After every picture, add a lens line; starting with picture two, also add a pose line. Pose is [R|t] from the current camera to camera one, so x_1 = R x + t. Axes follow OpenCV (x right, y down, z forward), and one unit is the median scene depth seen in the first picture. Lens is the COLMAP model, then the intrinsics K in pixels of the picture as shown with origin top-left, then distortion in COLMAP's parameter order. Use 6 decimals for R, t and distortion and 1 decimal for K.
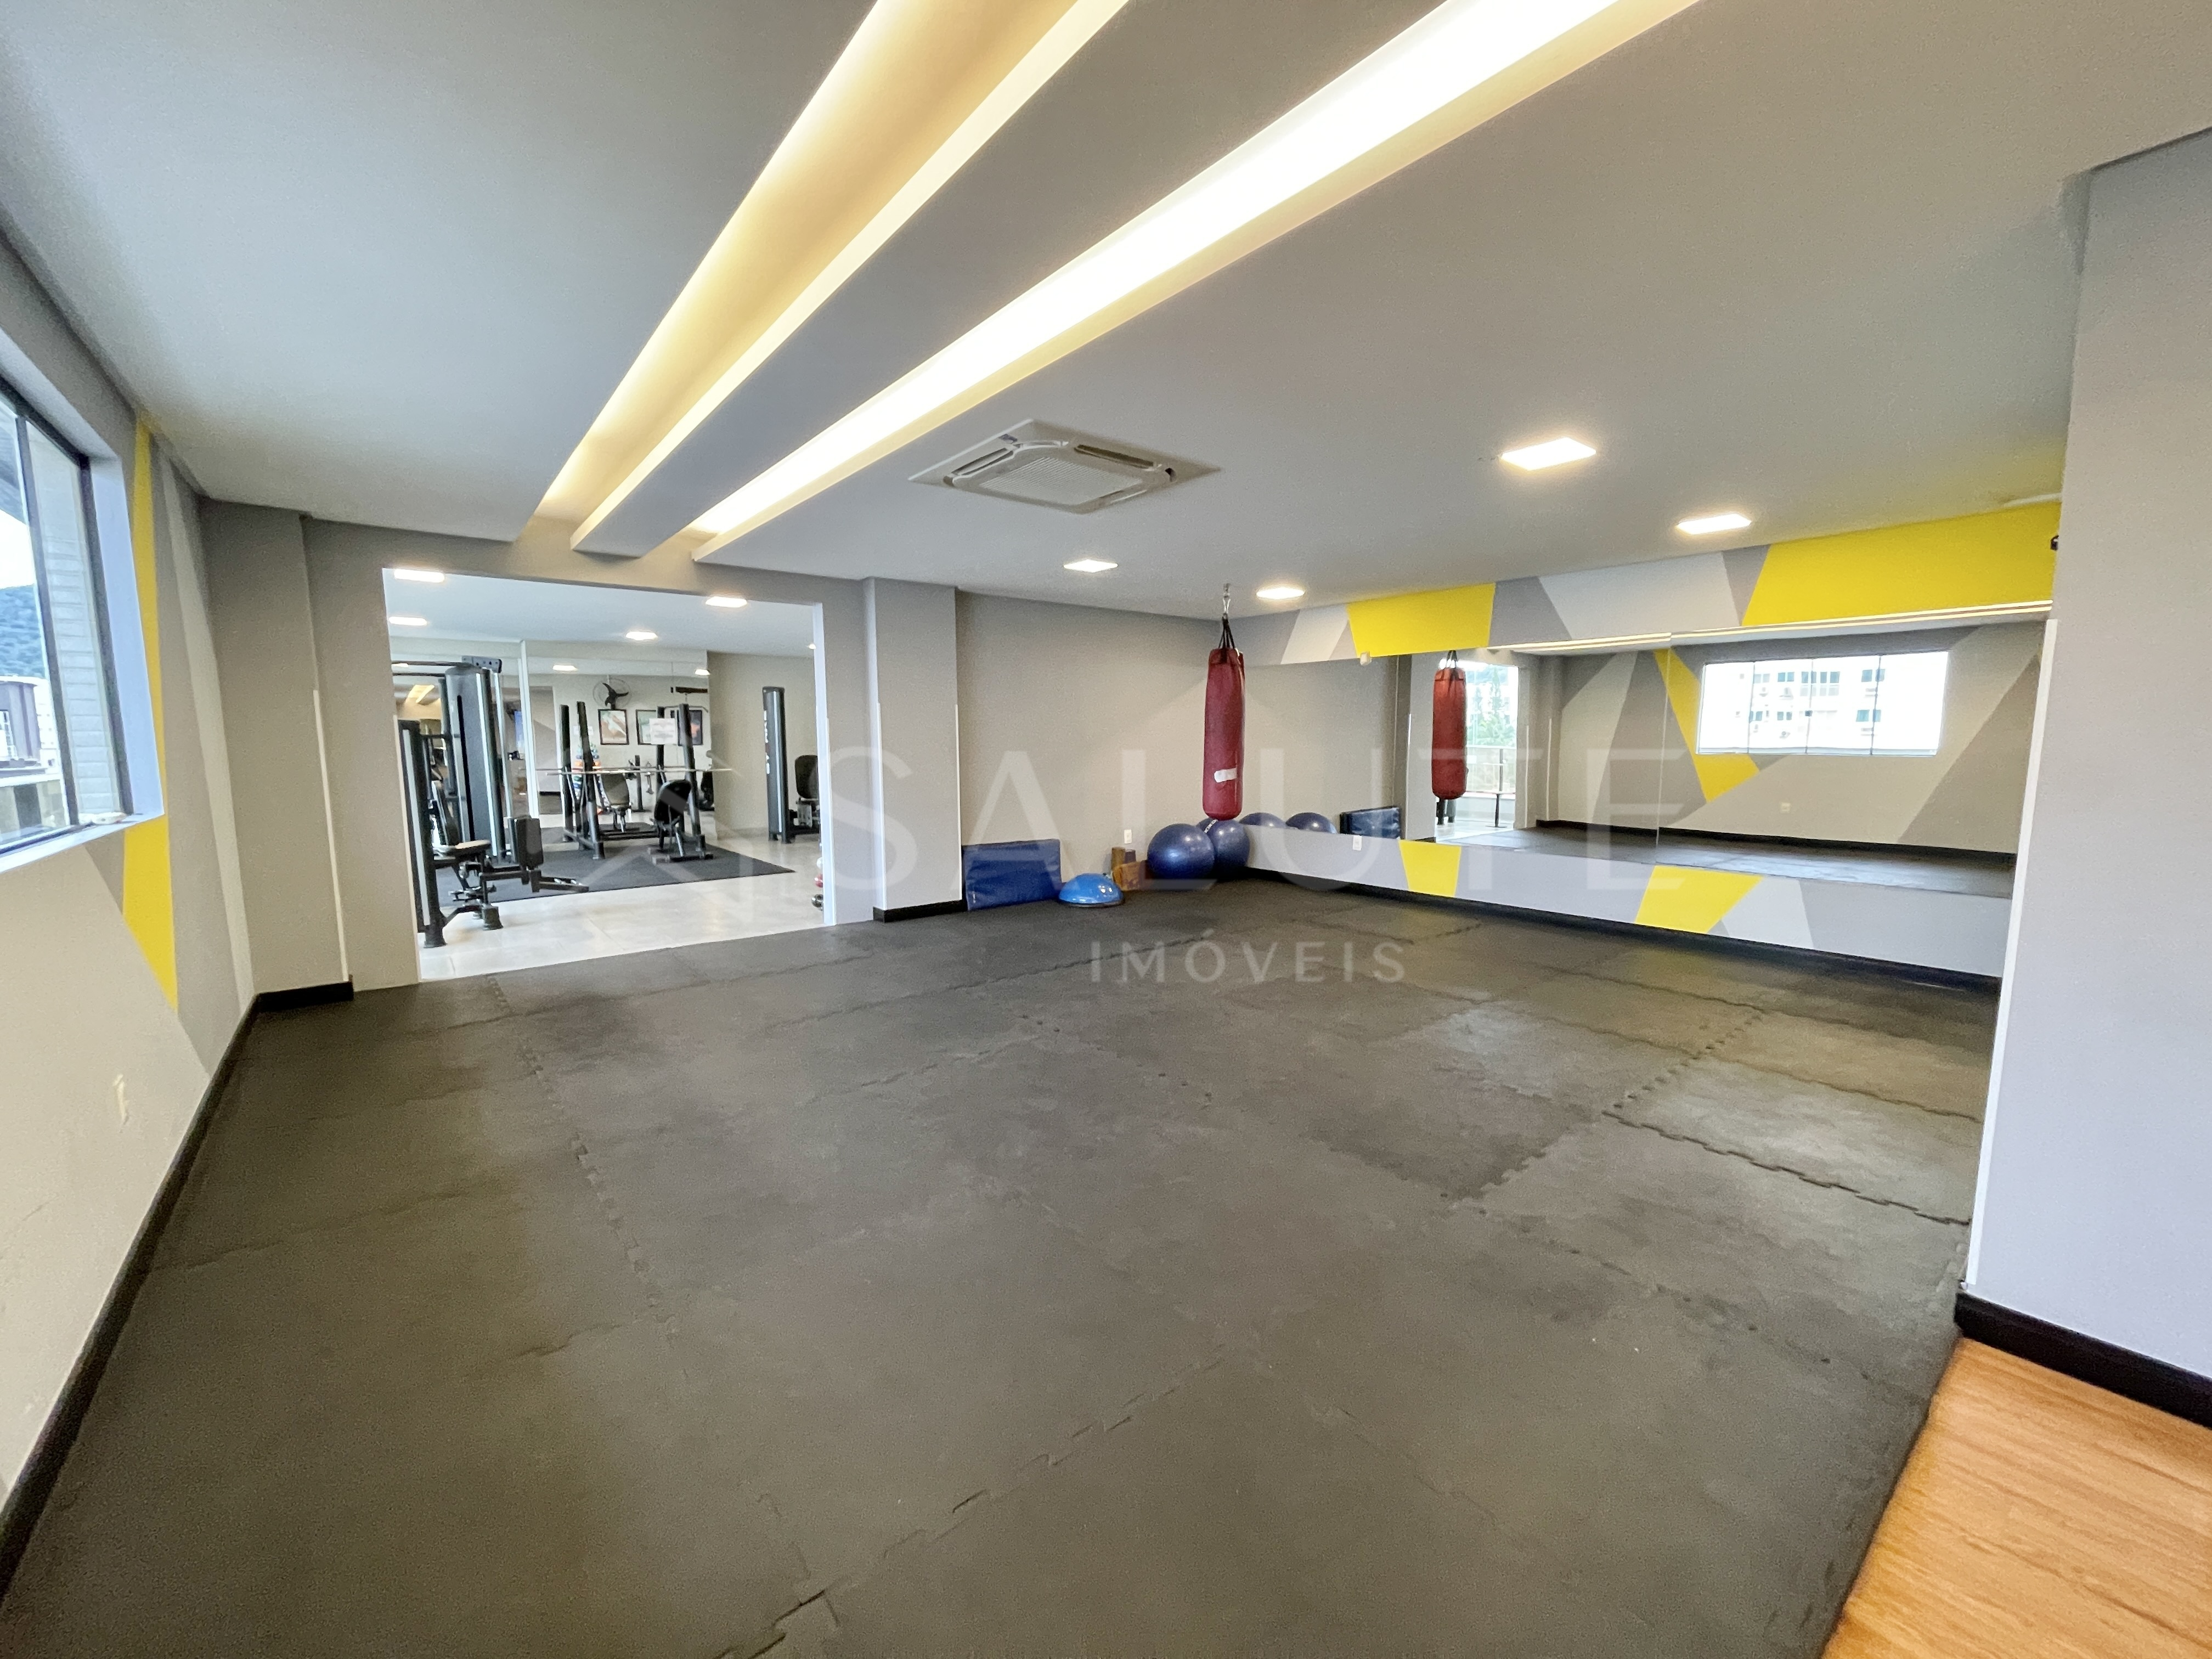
lens RADIAL K [[902.5, 0, 1106.0], [0, 902.5, 829.5], [0, 0, 1]] dist [0.000472, 0.000067]
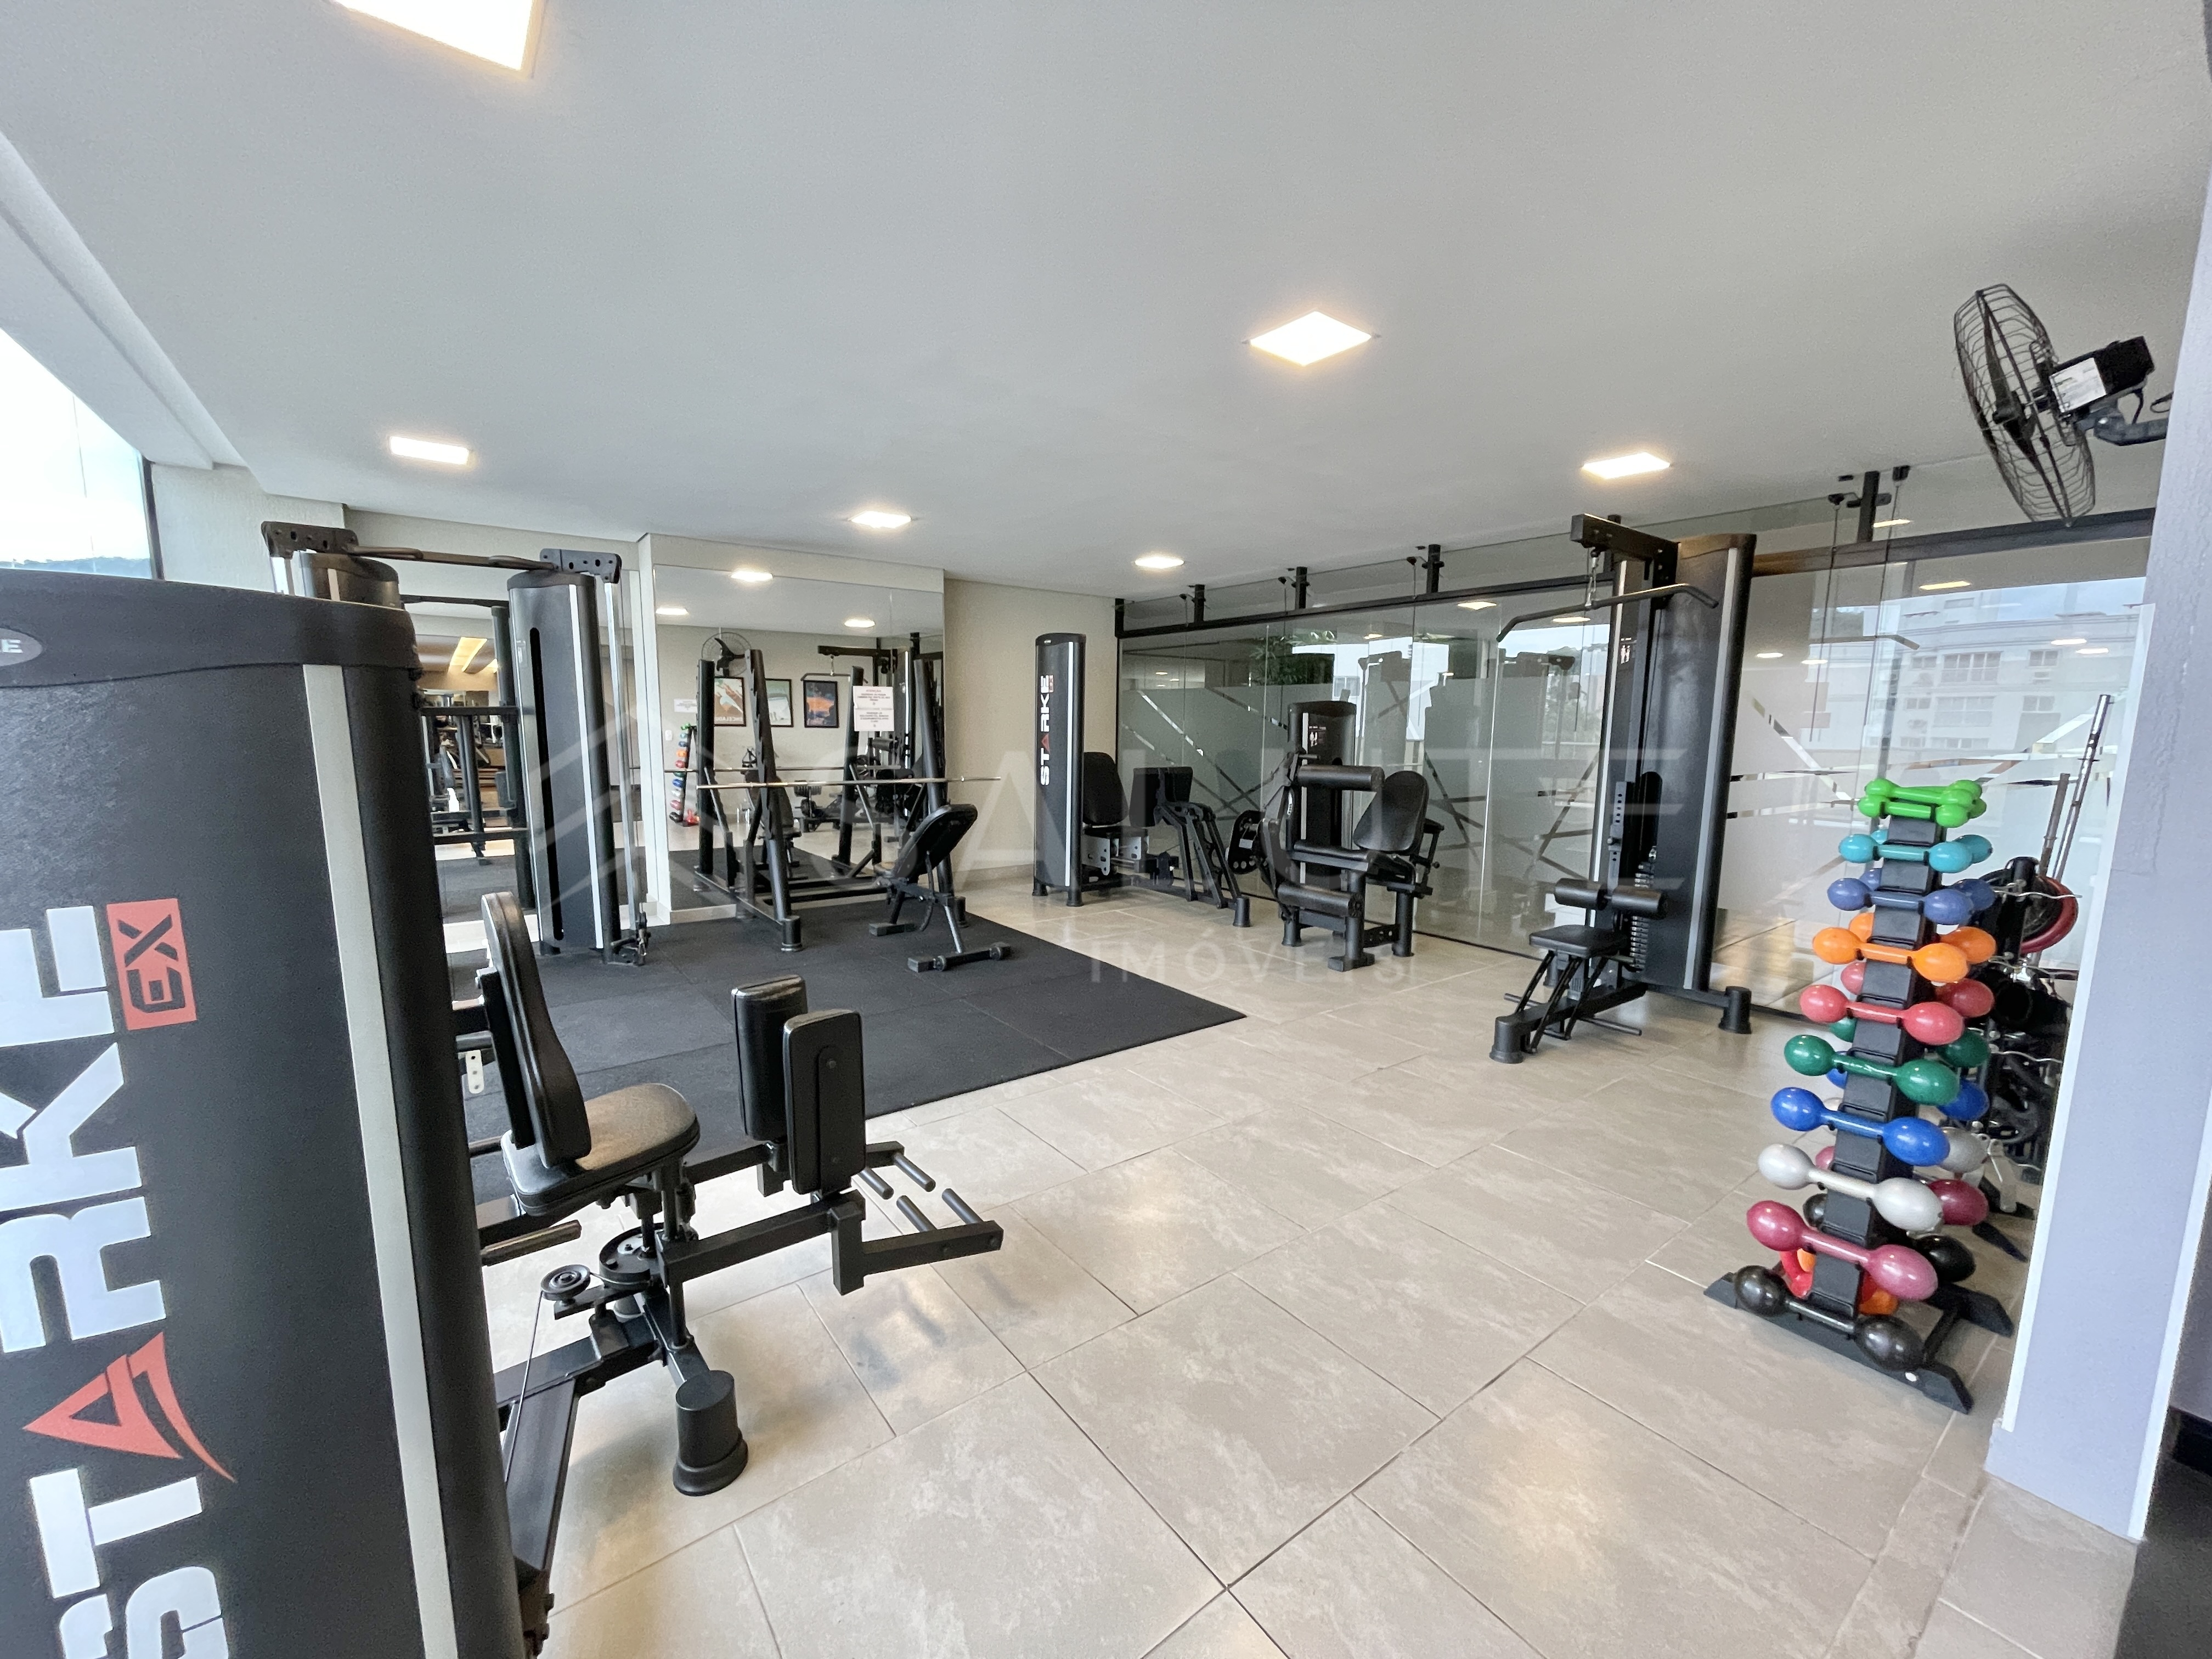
lens RADIAL K [[887.1, 0, 1106.0], [0, 887.1, 829.5], [0, 0, 1]] dist [0.011446, -0.000014]
pose [[0.999452, 0.014460, -0.029765, -0.324811], [-0.013769, 0.999634, 0.023297, -0.046327], [0.030091, -0.022874, 0.999285, 0.435259]]
